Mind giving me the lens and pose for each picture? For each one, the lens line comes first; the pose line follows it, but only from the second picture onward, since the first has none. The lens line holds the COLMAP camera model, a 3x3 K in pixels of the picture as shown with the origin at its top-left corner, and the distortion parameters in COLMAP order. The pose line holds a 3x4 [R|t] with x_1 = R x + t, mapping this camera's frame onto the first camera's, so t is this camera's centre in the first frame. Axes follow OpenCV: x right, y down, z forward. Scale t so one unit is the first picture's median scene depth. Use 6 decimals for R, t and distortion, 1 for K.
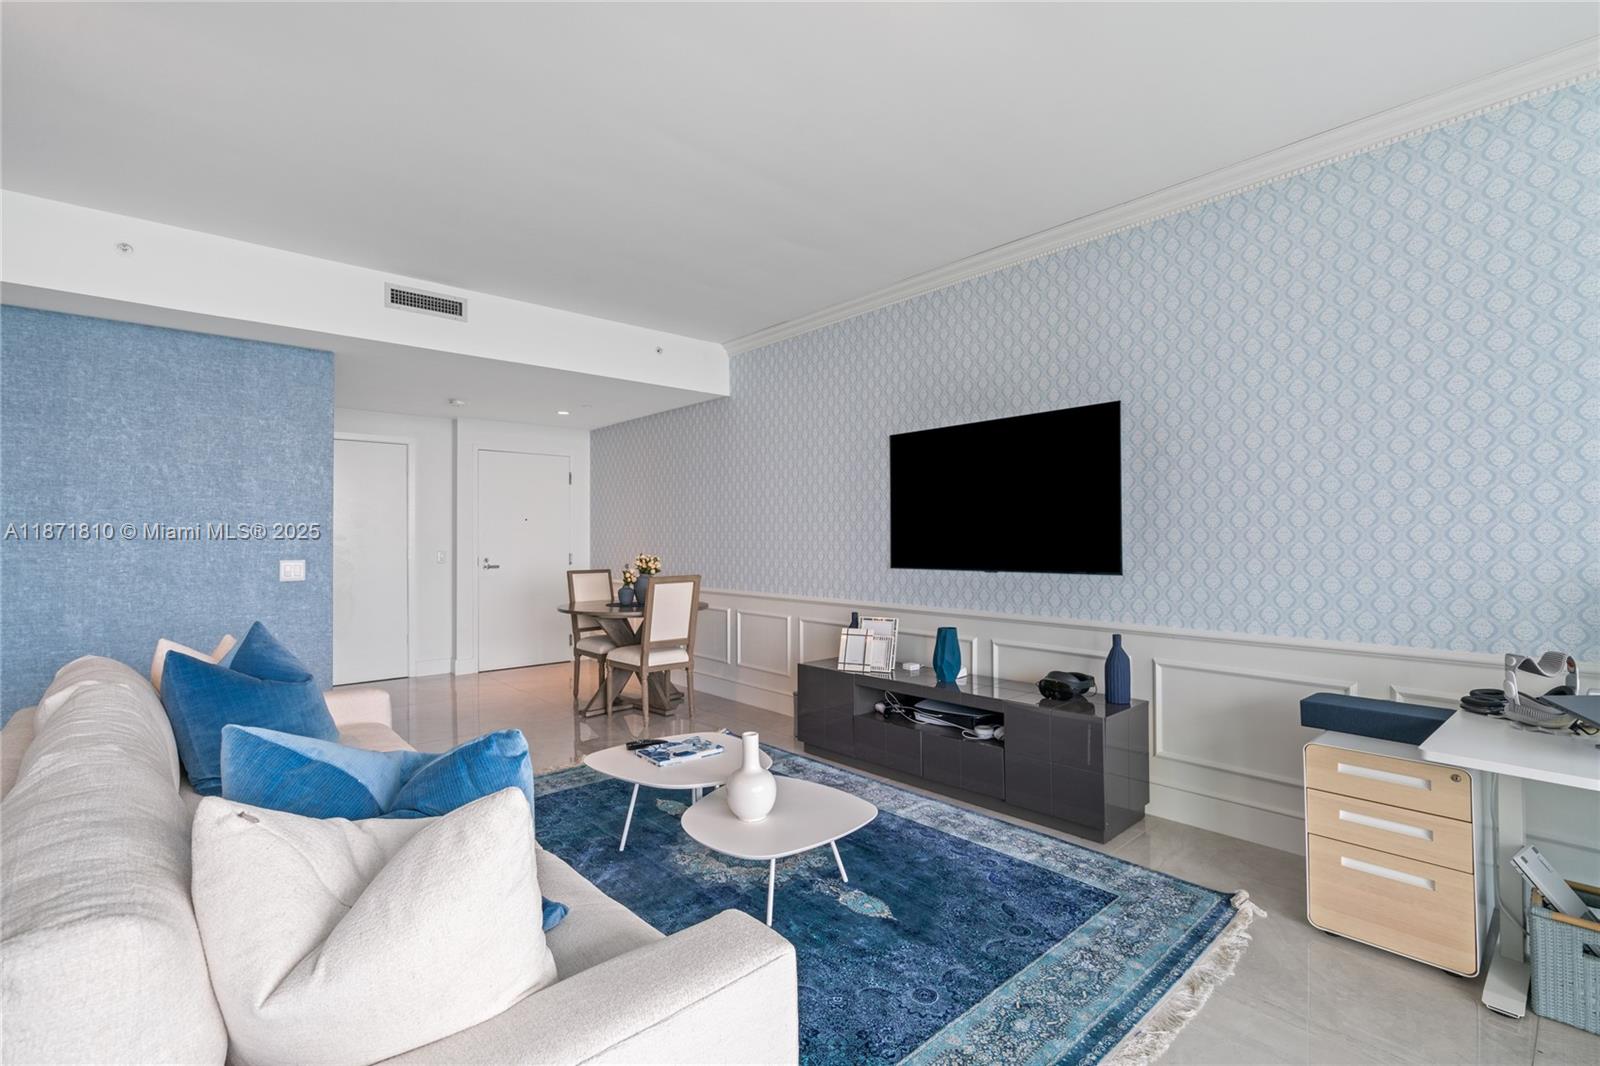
lens RADIAL K [[716.5, 0, 805.1], [0, 716.5, 530.4], [0, 0, 1]] dist [-0.000842, 0.000531]
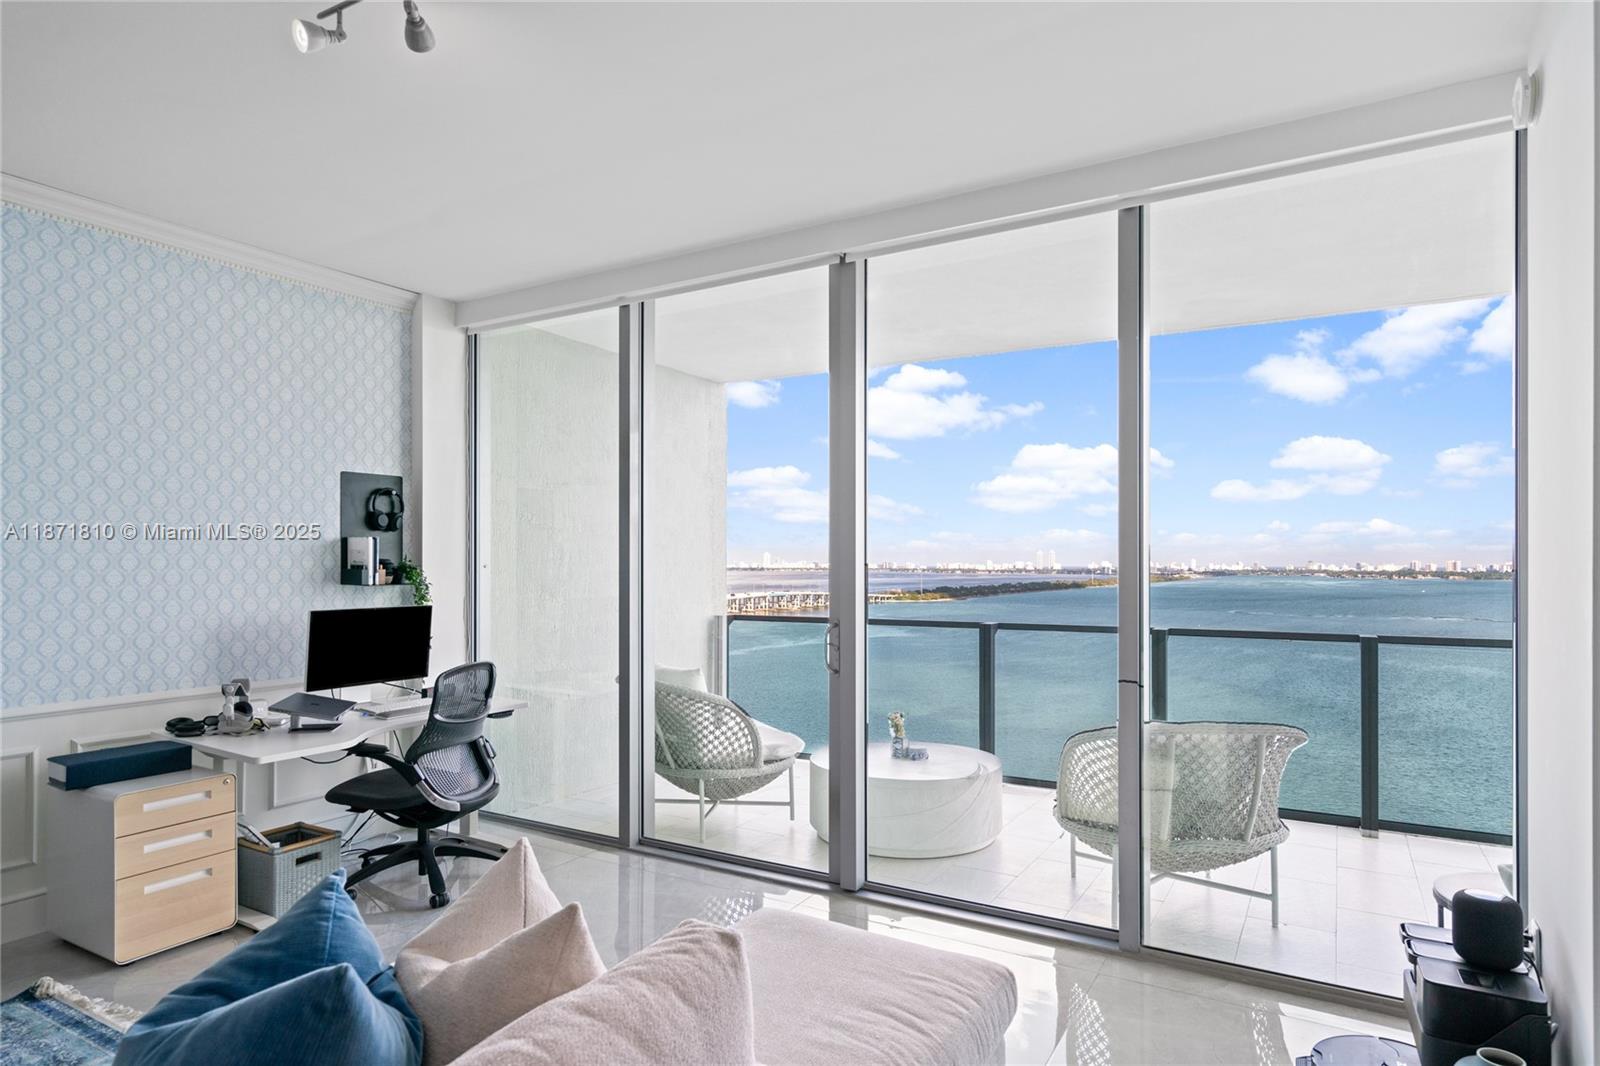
lens RADIAL K [[907.6, 0, 801.4], [0, 907.6, 562.2], [0, 0, 1]] dist [0.003129, 0.000613]
pose [[-0.300453, 0.003894, 0.953789, -0.613243], [-0.010256, 0.999921, -0.007313, -0.035854], [-0.953741, -0.011979, -0.300390, 0.297727]]
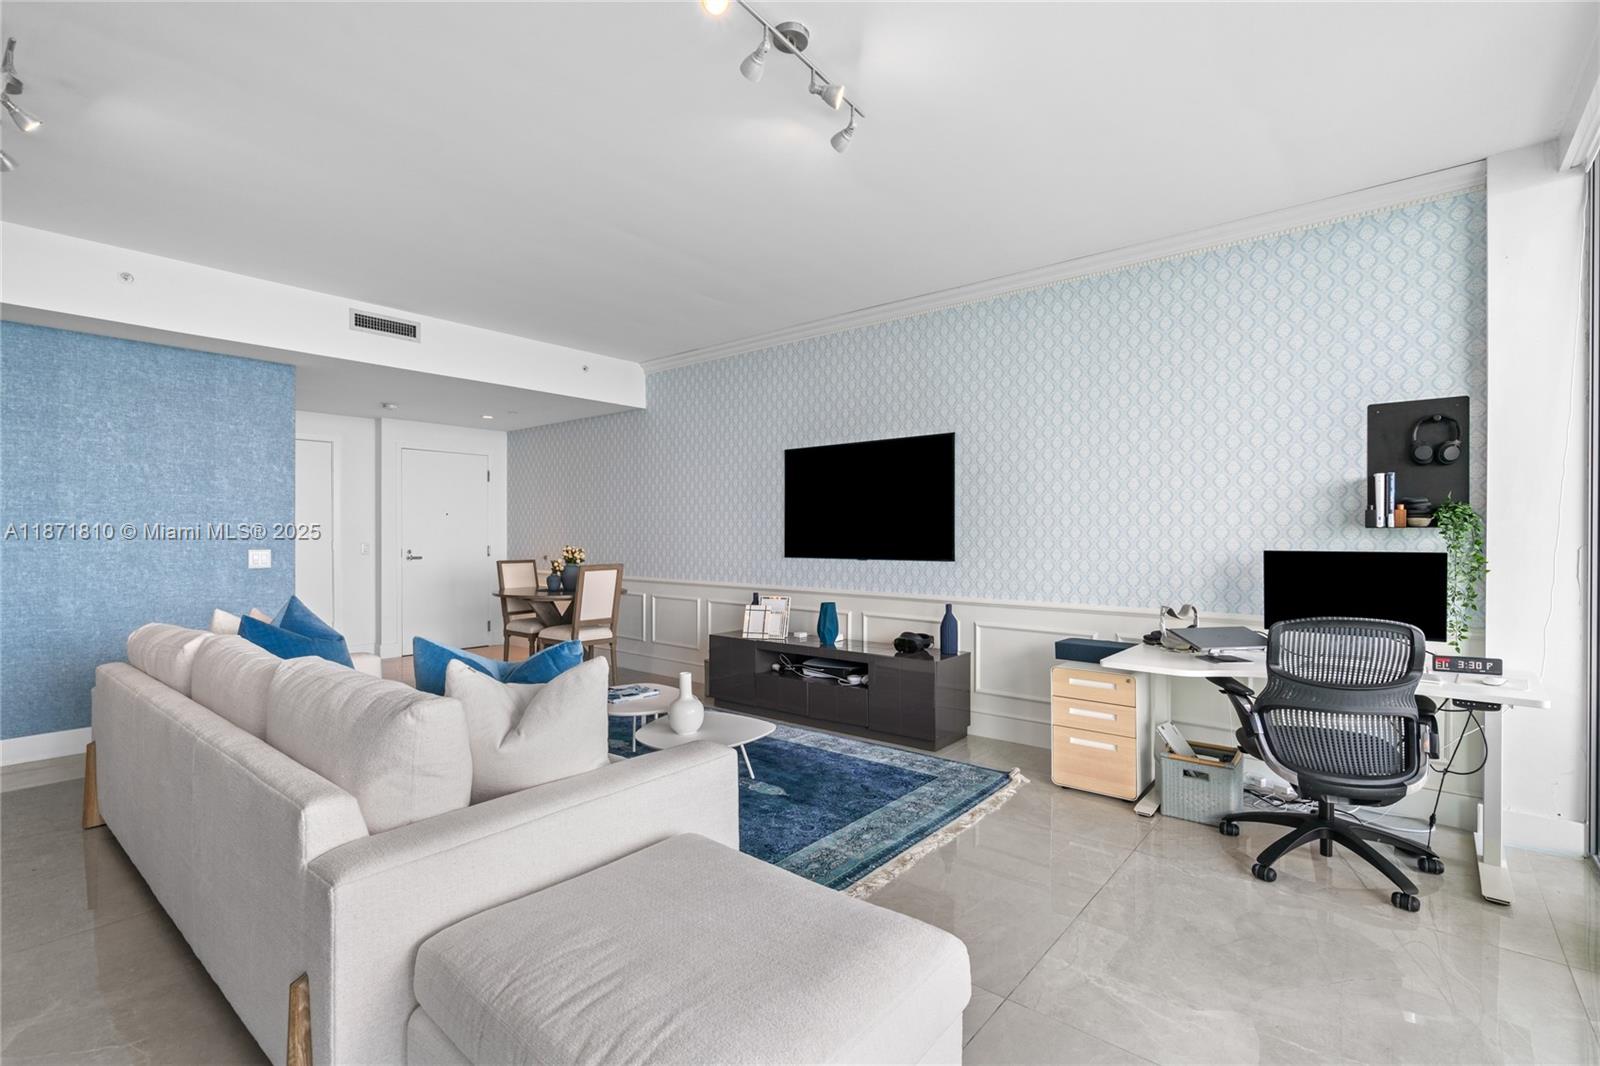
lens RADIAL K [[726.0, 0, 800.0], [0, 726.0, 533.0], [0, 0, 1]] dist [0.000369, 0.000351]
pose [[0.989664, 0.005608, 0.143295, -0.045214], [-0.007072, 0.999928, 0.009709, -0.002396], [-0.143230, -0.010622, 0.989632, -0.320325]]
